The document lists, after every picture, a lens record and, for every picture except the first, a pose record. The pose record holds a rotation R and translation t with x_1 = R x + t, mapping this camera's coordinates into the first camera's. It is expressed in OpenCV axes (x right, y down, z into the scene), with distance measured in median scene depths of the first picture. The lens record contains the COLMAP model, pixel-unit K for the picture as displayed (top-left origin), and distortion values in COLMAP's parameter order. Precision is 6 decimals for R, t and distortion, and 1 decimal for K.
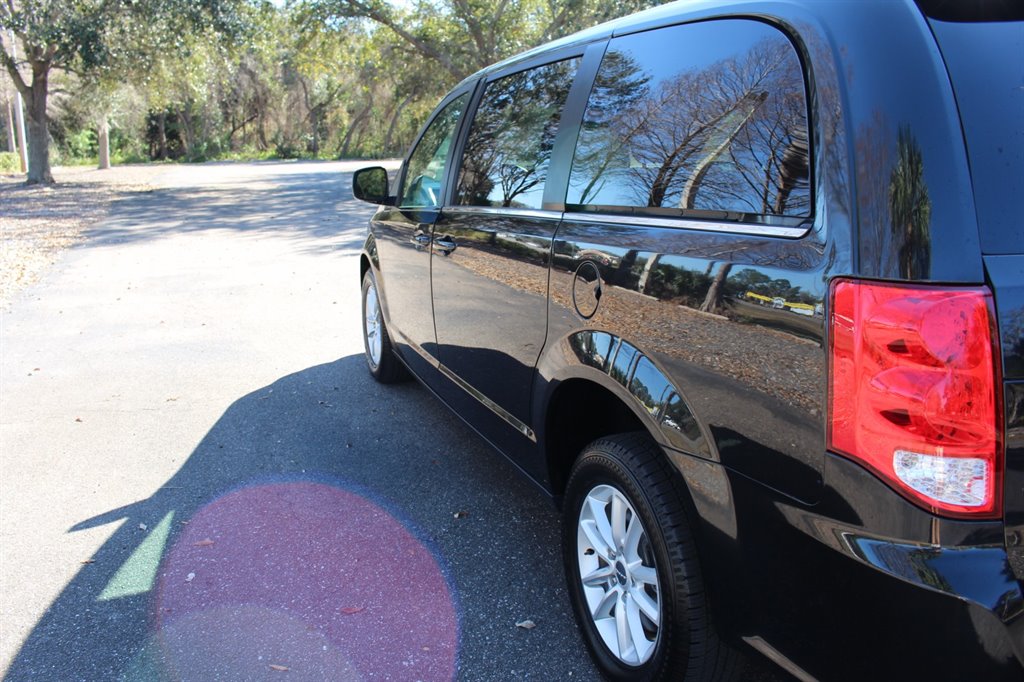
lens RADIAL K [[840.0, 0, 489.9], [0, 840.0, 345.3], [0, 0, 1]] dist [-0.146500, 0.109218]
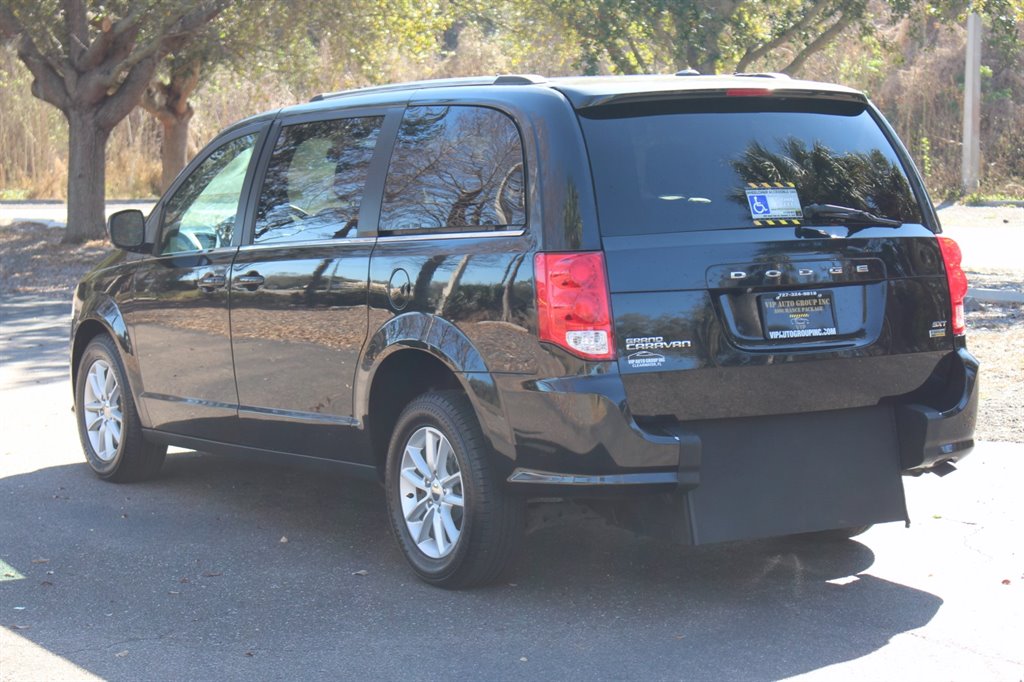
lens RADIAL K [[2436.1, 0, 512.0], [0, 2436.1, 341.0], [0, 0, 1]] dist [-0.020770, -0.168805]
pose [[0.977804, -0.021248, 0.208440, -0.387331], [0.054854, 0.986106, -0.156801, 0.469741], [-0.202212, 0.164755, 0.965384, -2.074128]]
